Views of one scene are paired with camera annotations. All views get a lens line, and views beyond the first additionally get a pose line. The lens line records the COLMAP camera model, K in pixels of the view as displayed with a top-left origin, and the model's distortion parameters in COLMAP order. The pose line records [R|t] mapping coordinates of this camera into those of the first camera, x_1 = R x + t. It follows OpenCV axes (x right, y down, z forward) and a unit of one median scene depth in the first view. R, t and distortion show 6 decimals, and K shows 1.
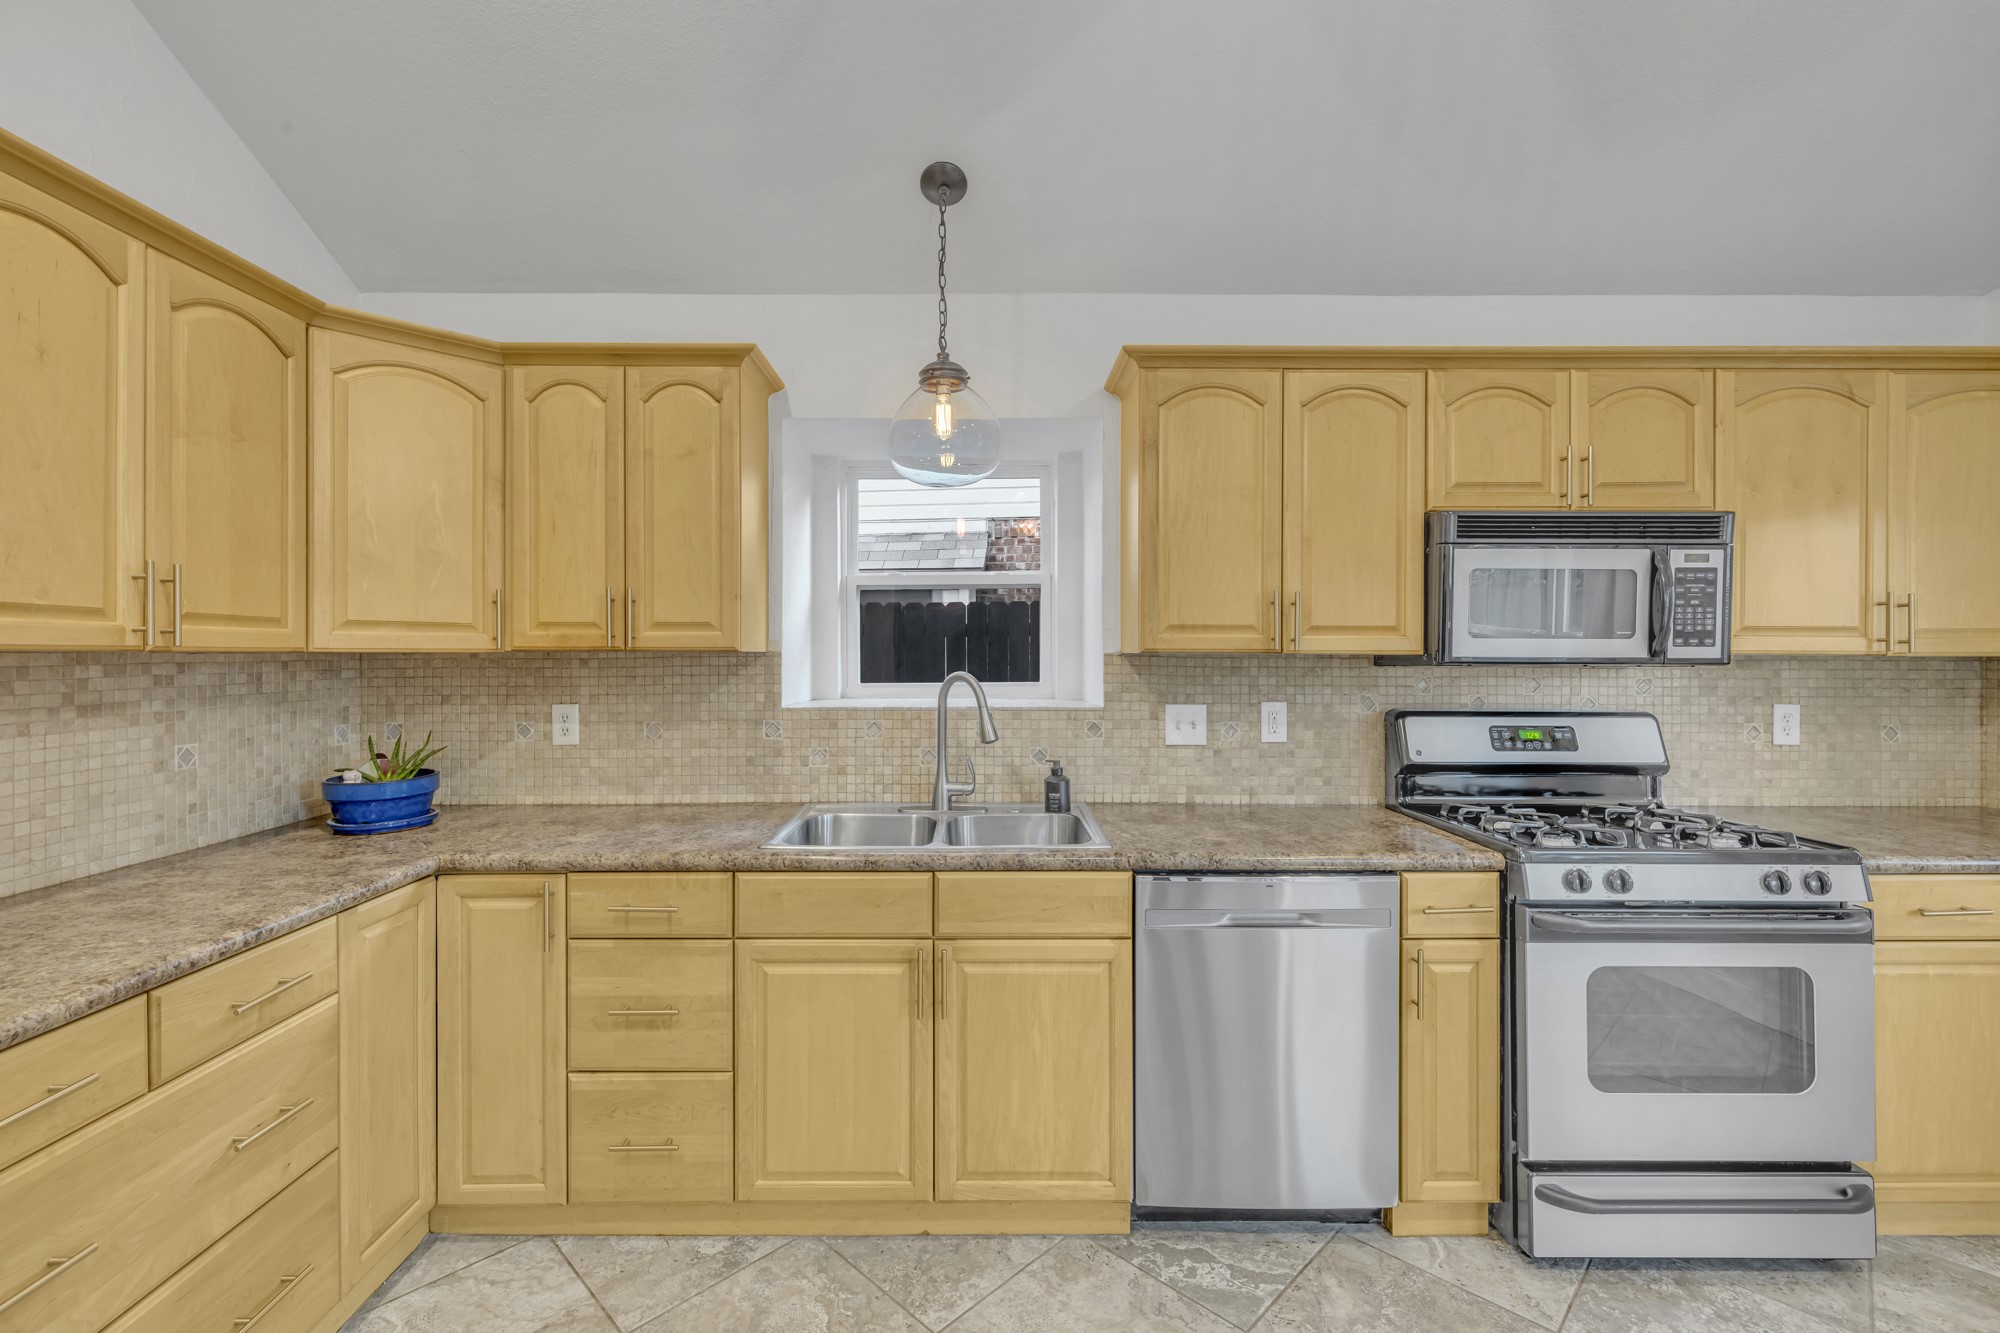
lens RADIAL K [[875.2, 0, 982.8], [0, 875.2, 652.5], [0, 0, 1]] dist [0.006439, 0.000999]
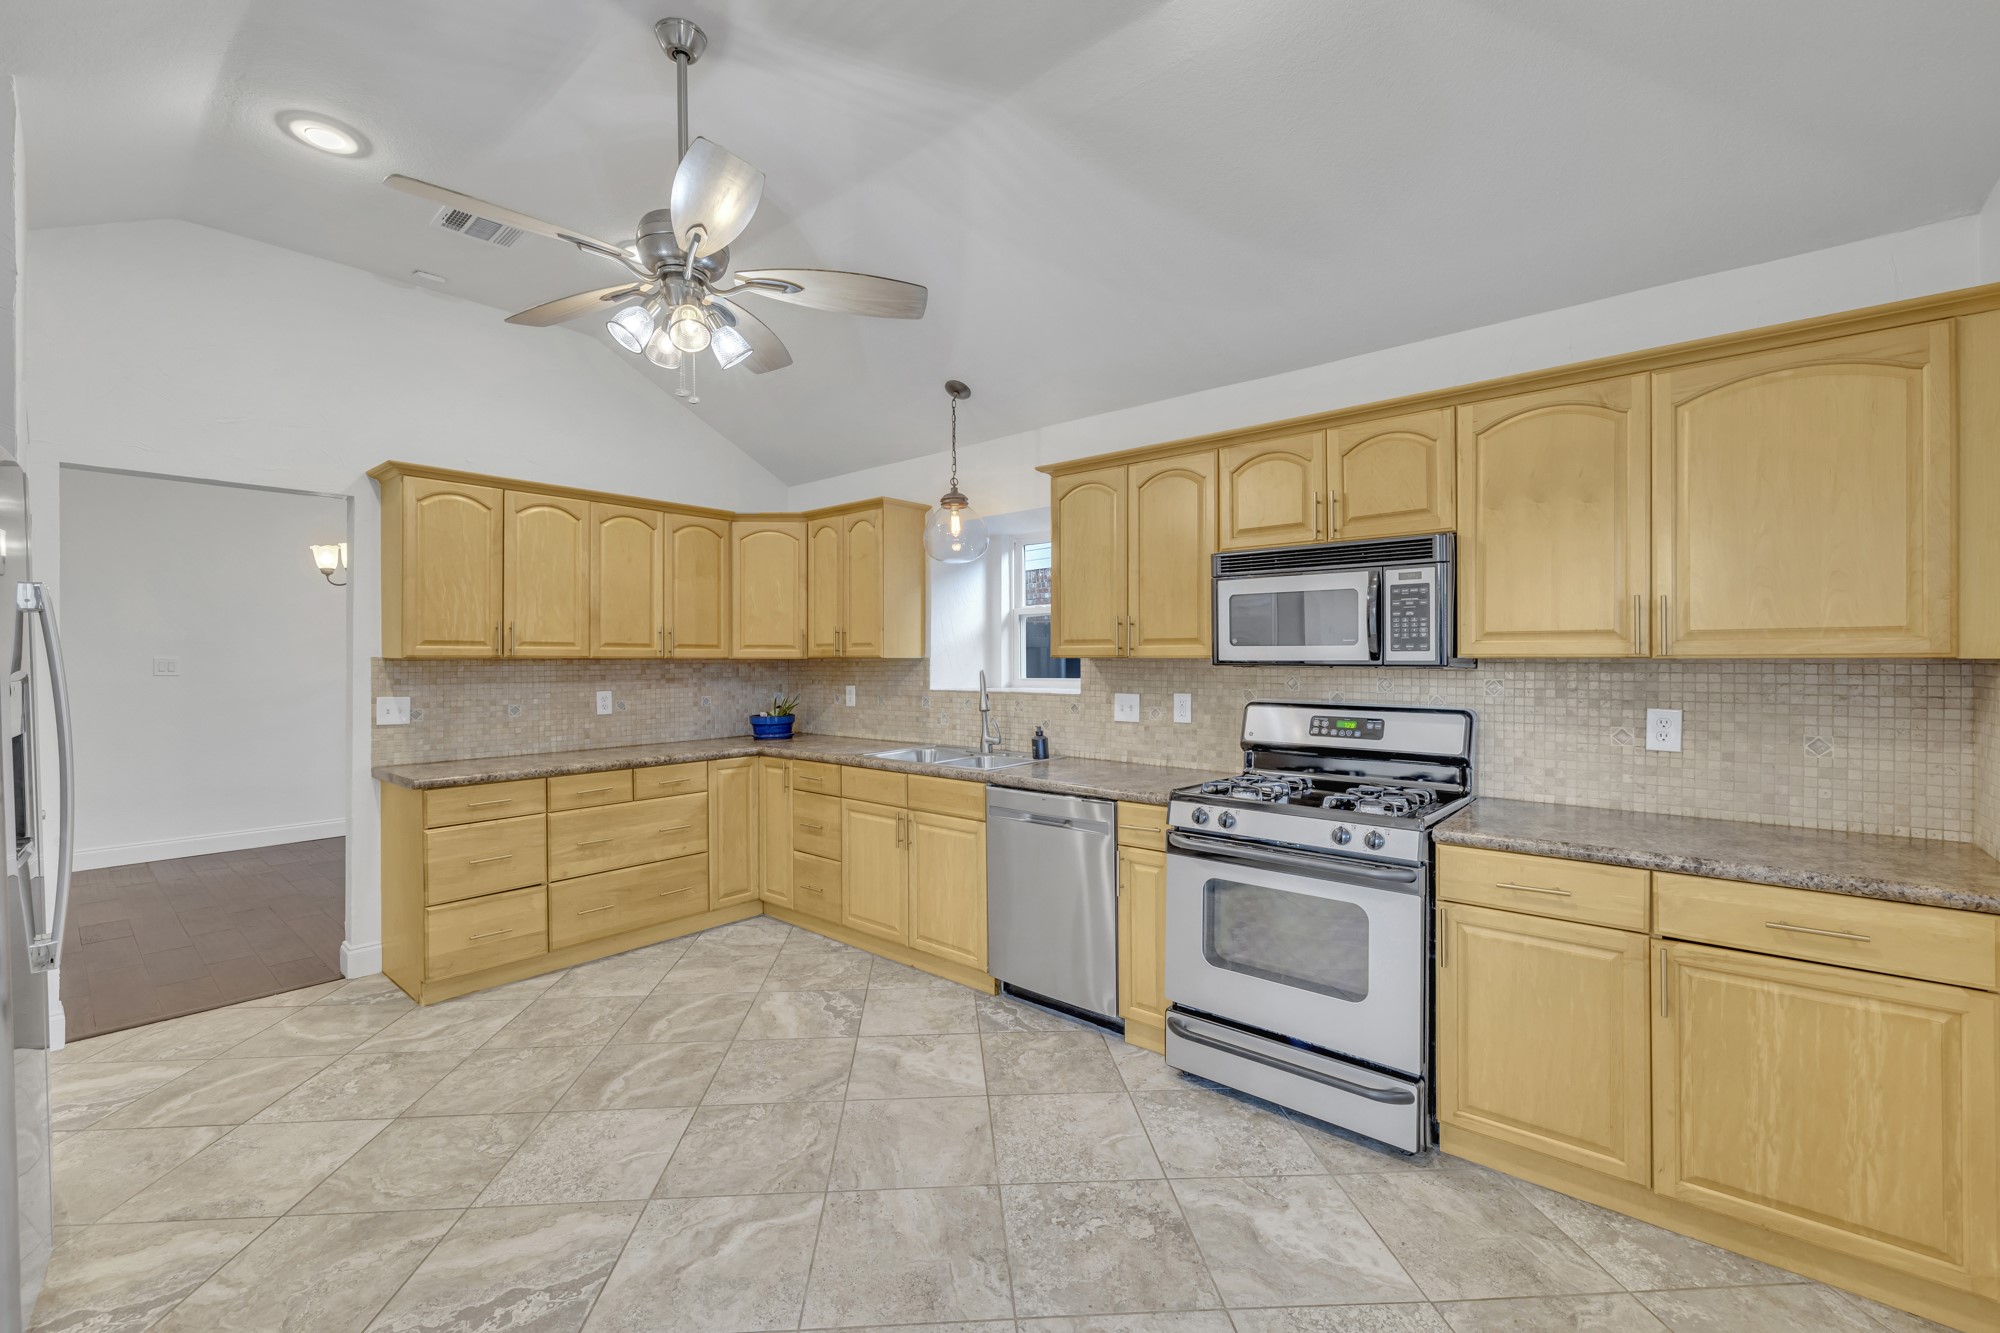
lens RADIAL K [[844.8, 0, 982.6], [0, 844.8, 661.2], [0, 0, 1]] dist [0.002500, 0.000484]
pose [[0.743425, -0.000751, -0.668819, 1.129434], [0.002321, 0.999996, 0.001457, 0.003707], [0.668816, -0.002636, 0.743424, -0.220928]]
